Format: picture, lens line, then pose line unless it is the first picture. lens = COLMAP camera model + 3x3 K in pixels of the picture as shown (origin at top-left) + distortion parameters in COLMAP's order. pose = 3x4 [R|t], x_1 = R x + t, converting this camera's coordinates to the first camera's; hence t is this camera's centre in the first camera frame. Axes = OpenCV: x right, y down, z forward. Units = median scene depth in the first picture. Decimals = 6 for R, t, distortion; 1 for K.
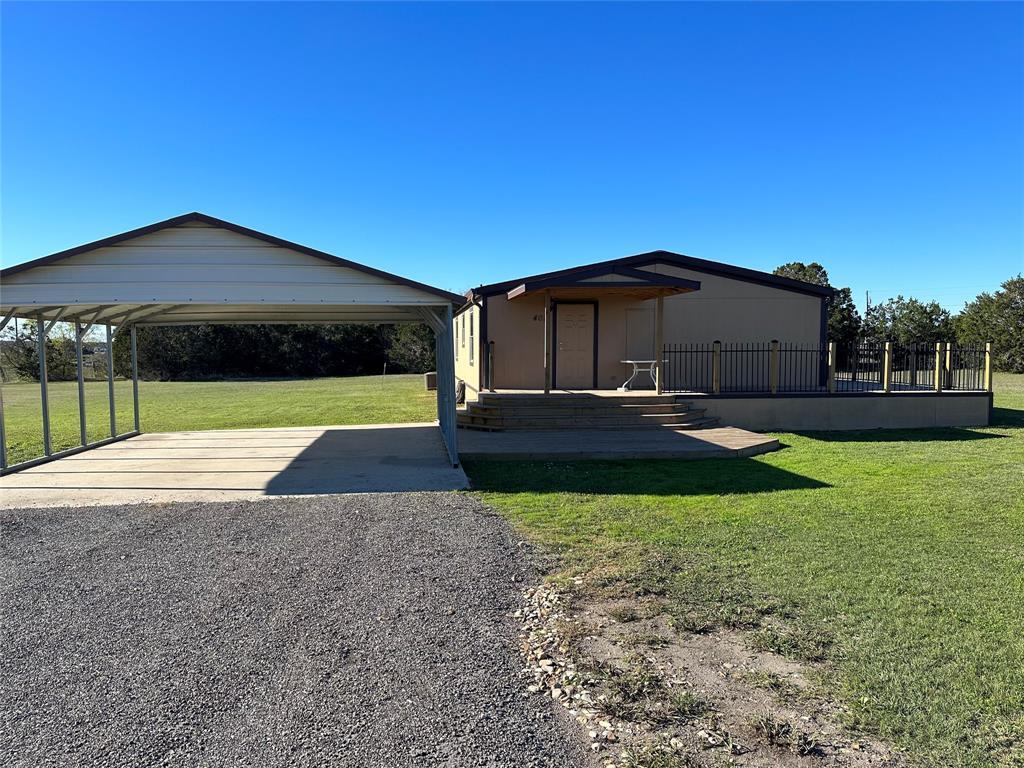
lens RADIAL K [[705.3, 0, 512.0], [0, 705.3, 384.0], [0, 0, 1]] dist [0.002421, 0.000815]
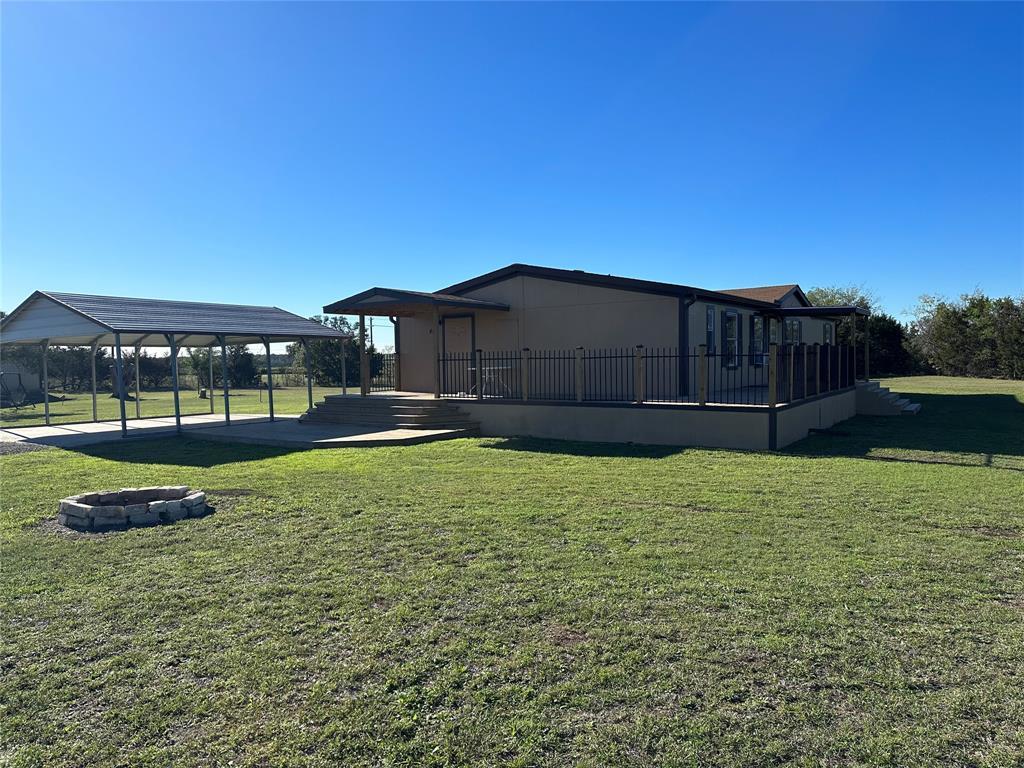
lens RADIAL K [[705.3, 0, 512.0], [0, 705.3, 384.0], [0, 0, 1]] dist [0.002421, 0.000815]
pose [[0.788721, 0.011184, -0.614649, 0.894501], [-0.012422, 0.999920, 0.002253, -0.011532], [0.614625, 0.005858, 0.788798, 0.173612]]
